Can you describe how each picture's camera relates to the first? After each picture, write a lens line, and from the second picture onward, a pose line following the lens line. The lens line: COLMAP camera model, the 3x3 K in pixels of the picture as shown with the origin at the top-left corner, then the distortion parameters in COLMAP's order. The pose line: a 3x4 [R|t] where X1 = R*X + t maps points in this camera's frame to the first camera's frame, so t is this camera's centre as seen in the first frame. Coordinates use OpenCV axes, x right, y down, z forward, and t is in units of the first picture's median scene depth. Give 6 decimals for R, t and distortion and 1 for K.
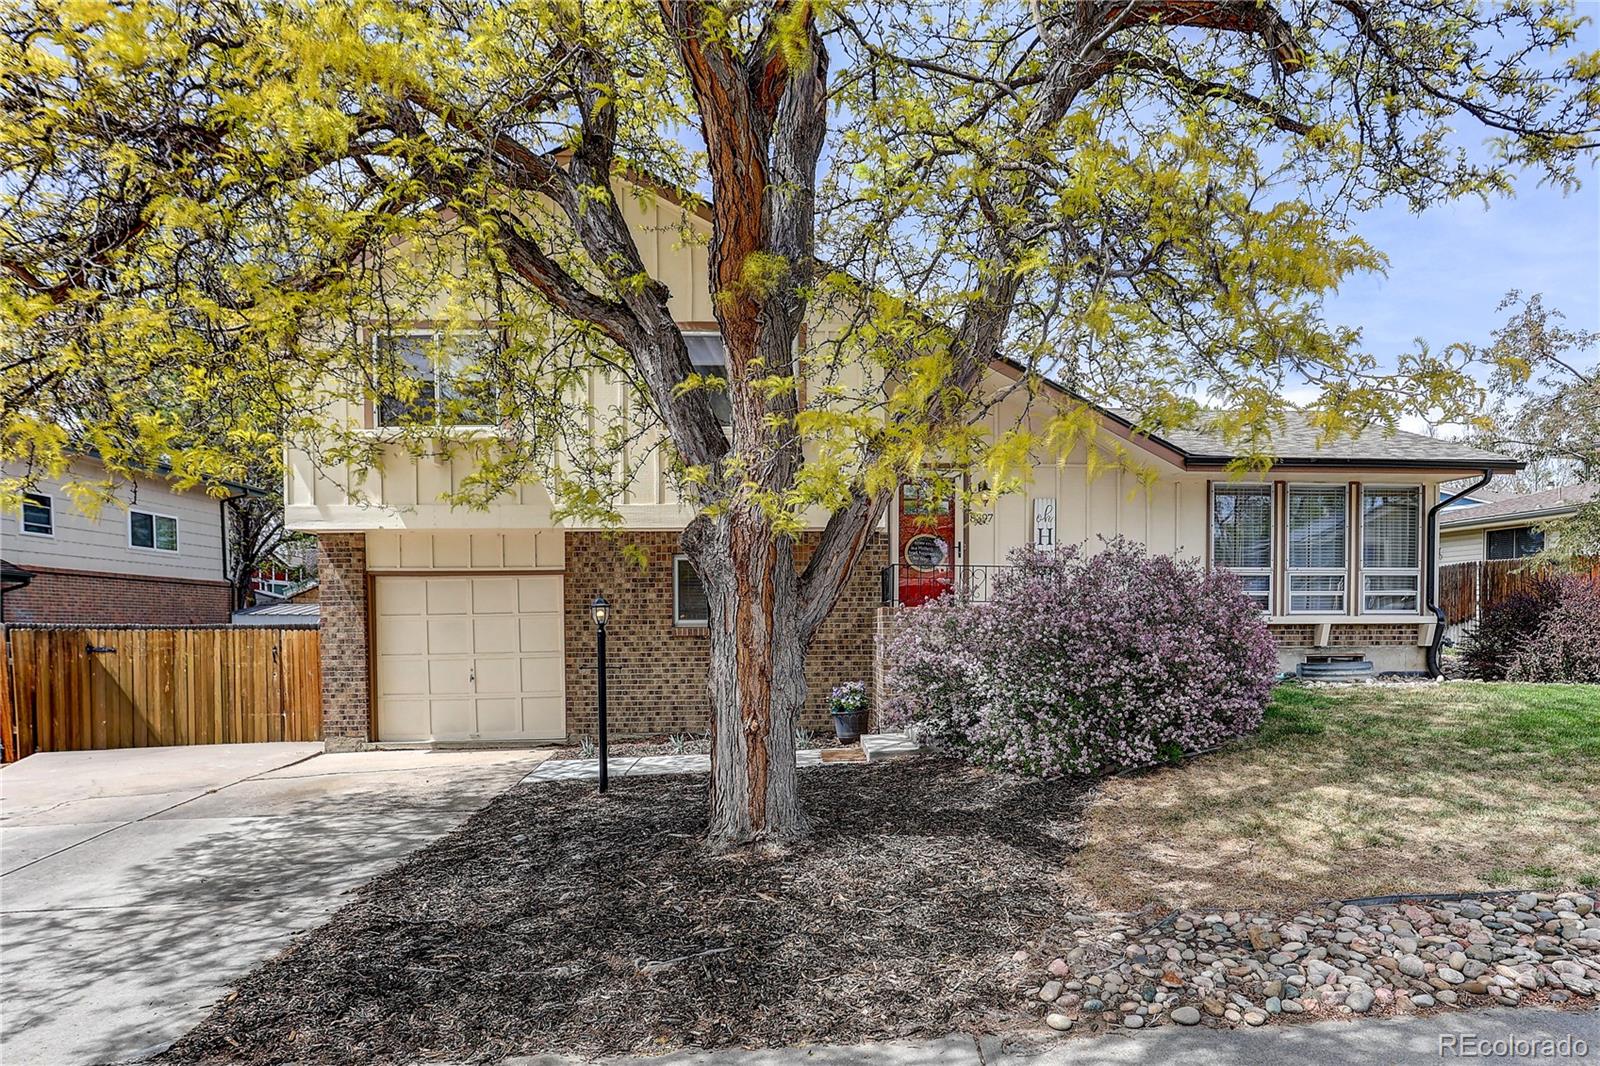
lens RADIAL K [[897.5, 0, 801.5], [0, 897.5, 653.0], [0, 0, 1]] dist [-0.020041, 0.001411]
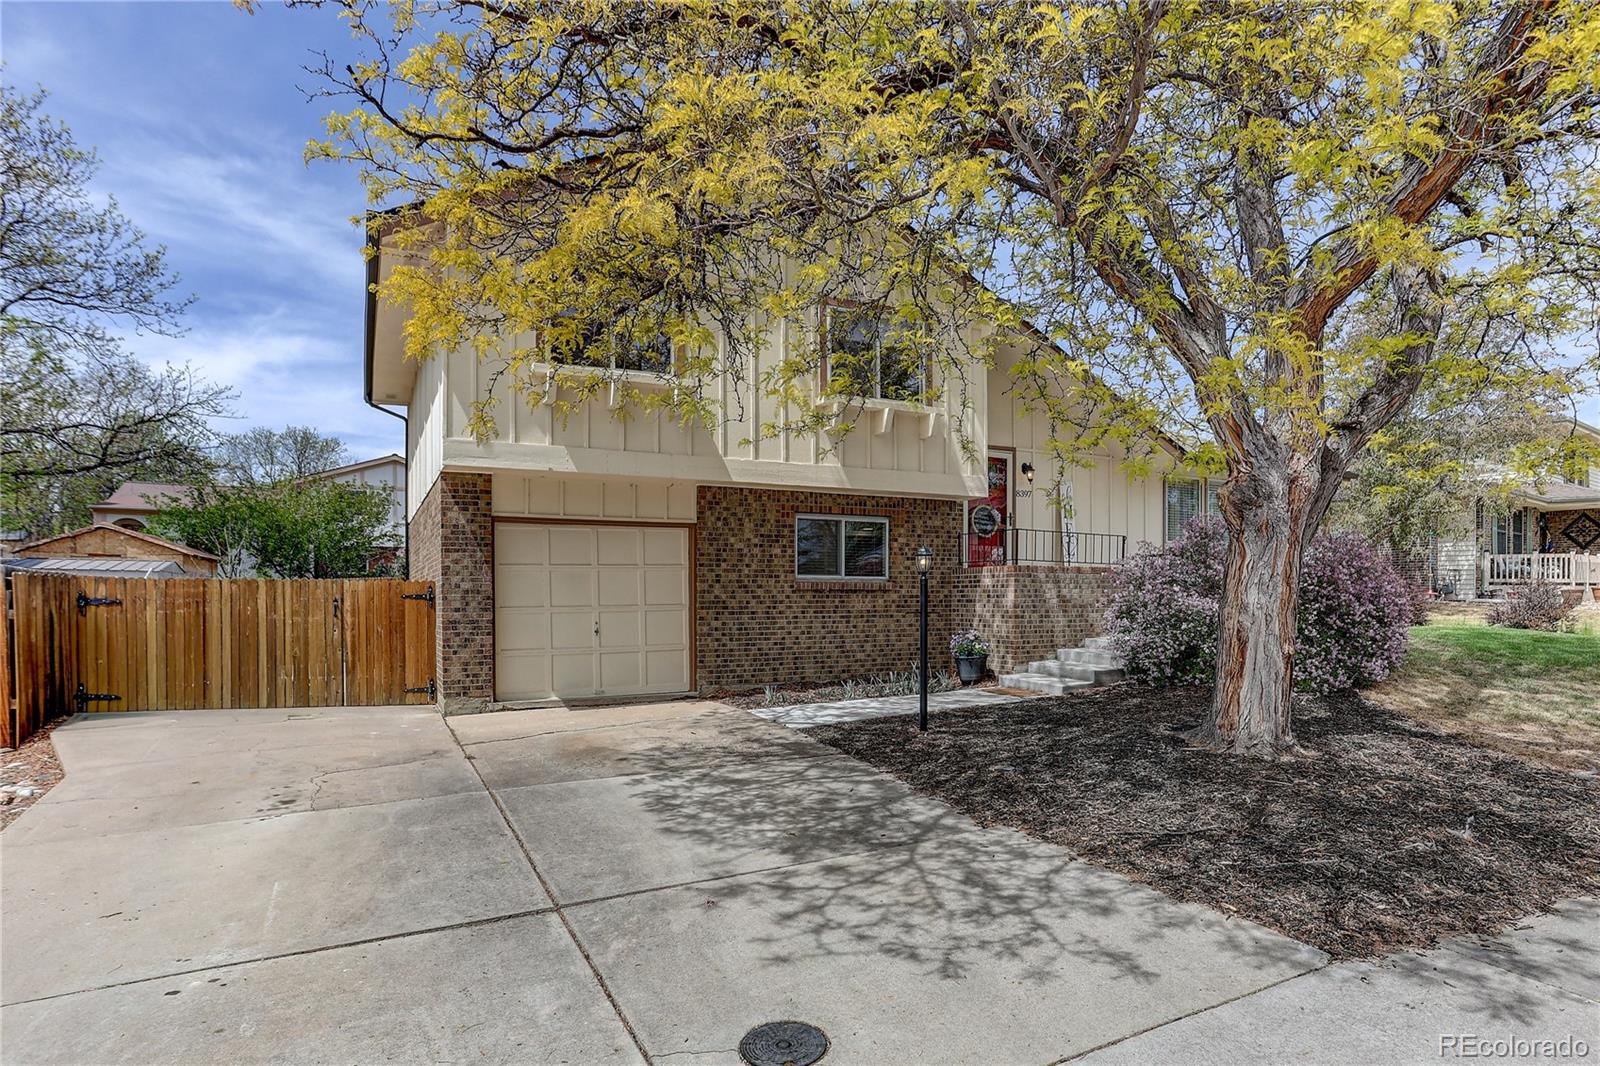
lens RADIAL K [[826.8, 0, 798.0], [0, 826.8, 598.2], [0, 0, 1]] dist [-0.021511, -0.000074]
pose [[0.930645, 0.005219, 0.365886, -0.499292], [0.004487, 0.999660, -0.025672, 0.016172], [-0.365896, 0.025533, 0.930305, 0.095015]]
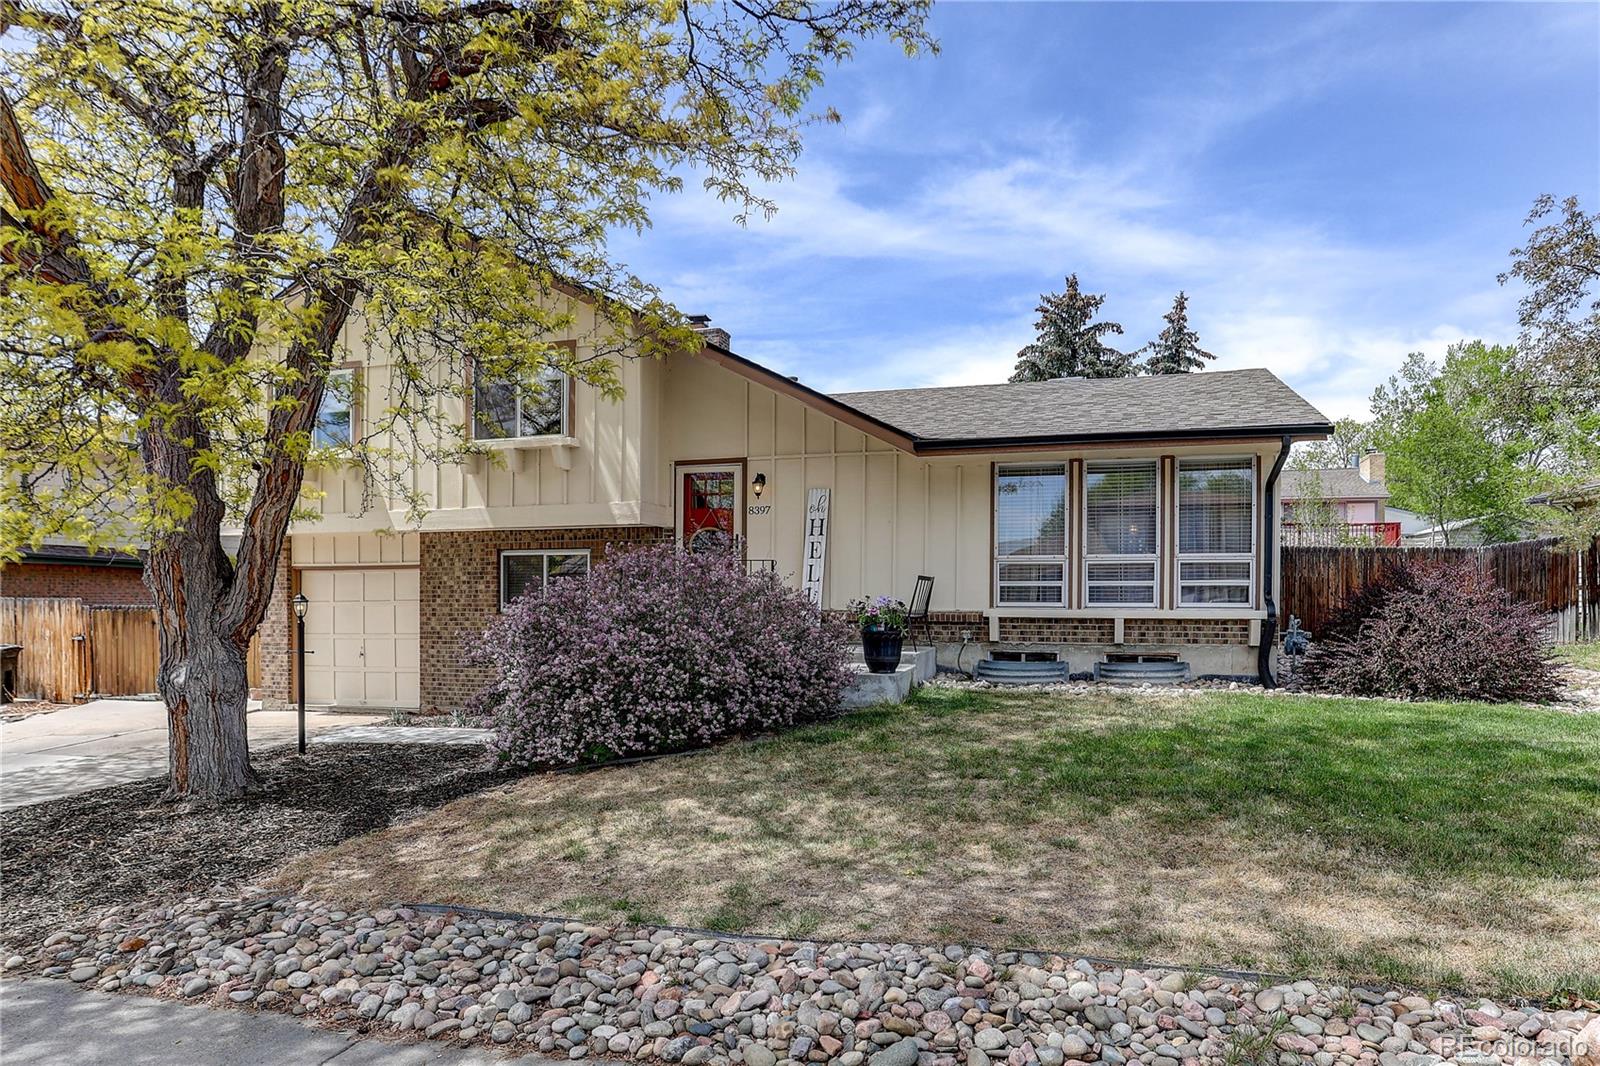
lens RADIAL K [[884.3, 0, 803.3], [0, 884.3, 602.6], [0, 0, 1]] dist [-0.024823, 0.000813]
pose [[0.942706, 0.007007, -0.333550, 0.598698], [-0.014795, 0.999674, -0.020812, -0.026289], [0.333295, 0.024554, 0.942503, 0.076925]]
